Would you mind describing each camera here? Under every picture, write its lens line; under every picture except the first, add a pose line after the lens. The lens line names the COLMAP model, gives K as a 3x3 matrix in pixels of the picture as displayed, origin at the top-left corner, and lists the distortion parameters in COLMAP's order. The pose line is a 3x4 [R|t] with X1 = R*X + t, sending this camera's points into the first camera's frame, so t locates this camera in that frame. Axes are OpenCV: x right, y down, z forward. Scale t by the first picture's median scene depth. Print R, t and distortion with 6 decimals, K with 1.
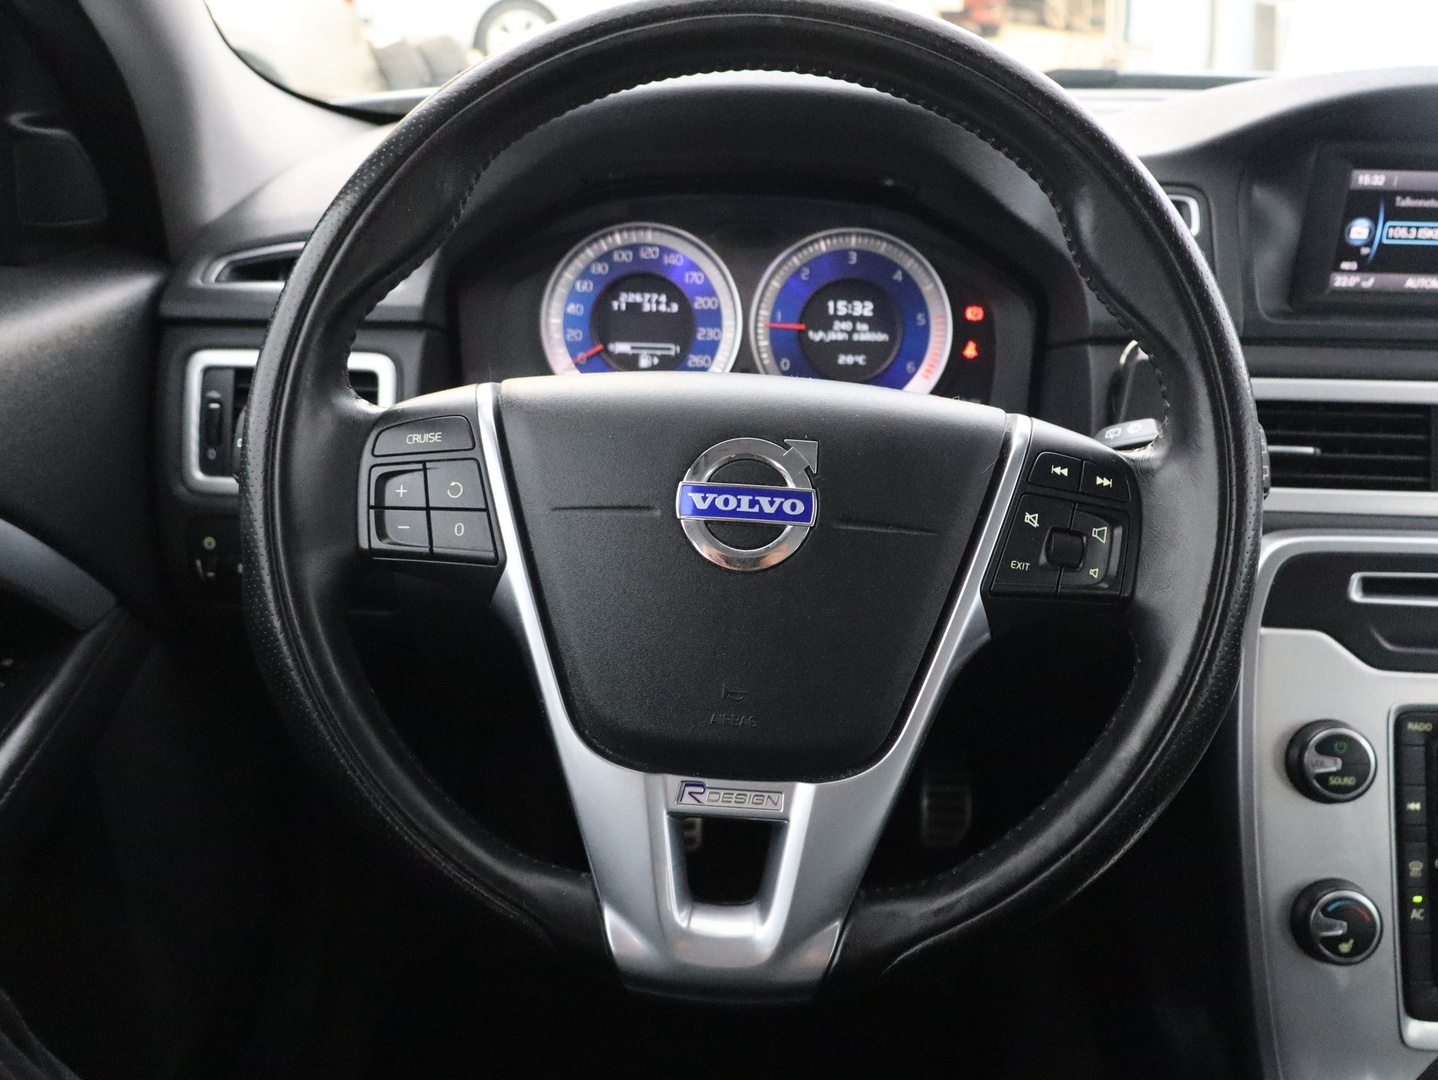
lens RADIAL K [[1371.4, 0, 713.7], [0, 1371.4, 532.8], [0, 0, 1]] dist [0.001326, 0.010067]
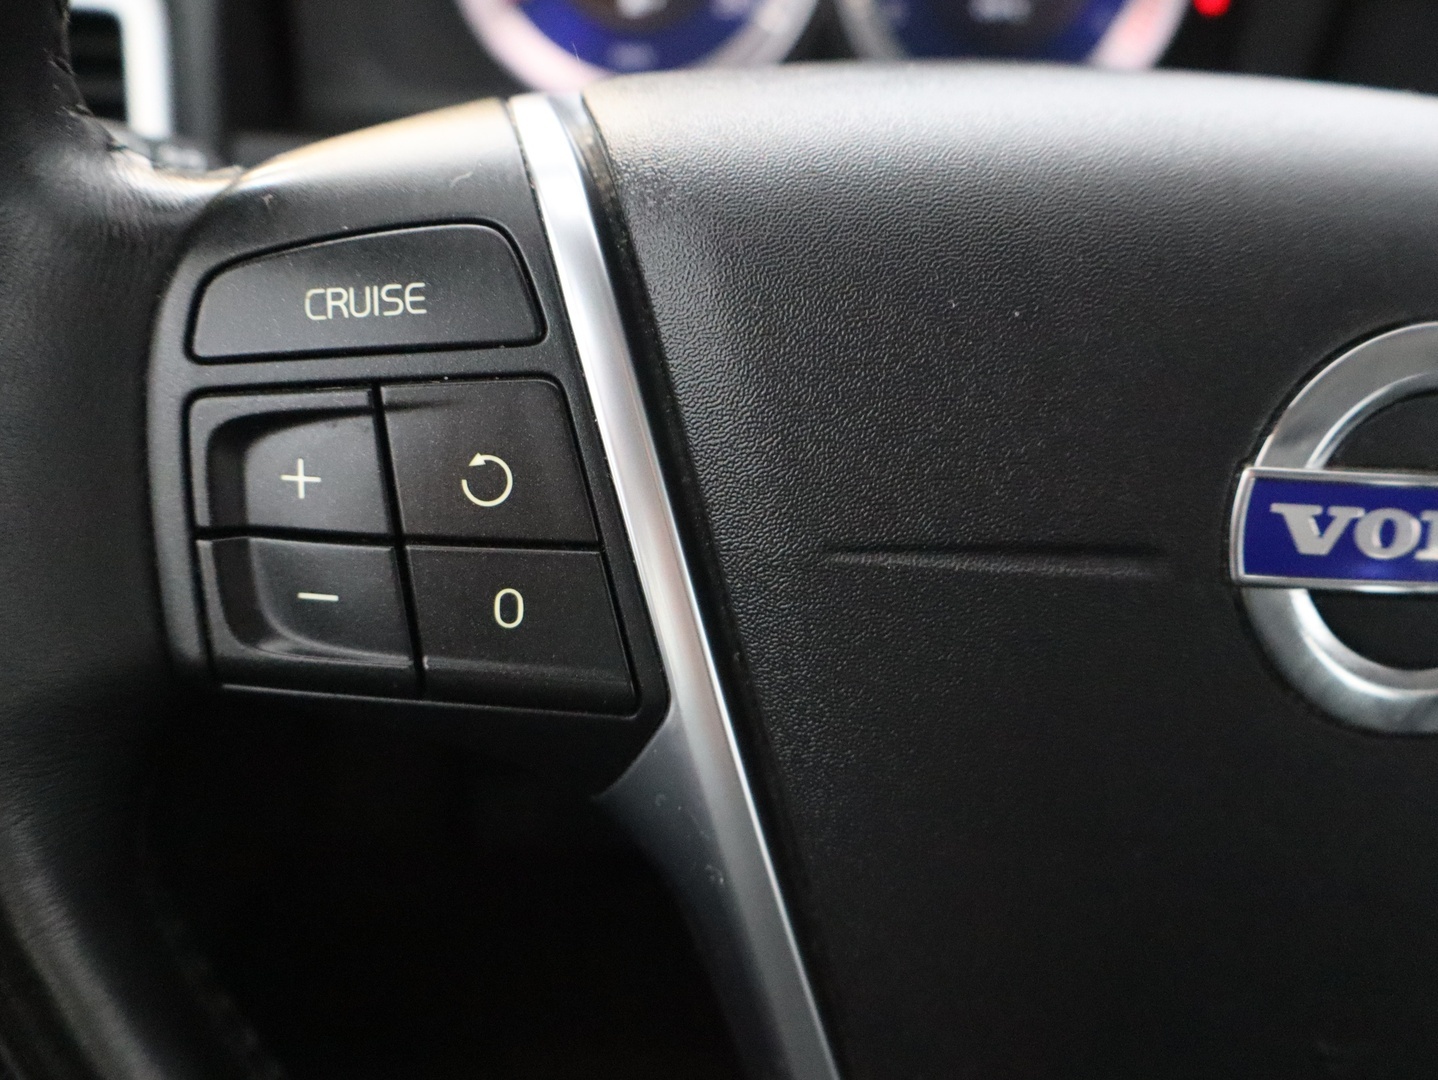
lens RADIAL K [[1371.4, 0, 723.5], [0, 1371.4, 536.9], [0, 0, 1]] dist [0.001326, 0.010067]
pose [[0.986064, -0.034425, 0.162763, -0.189947], [-0.008571, 0.966545, 0.256355, -0.099362], [-0.166143, -0.254178, 0.952780, 0.708803]]
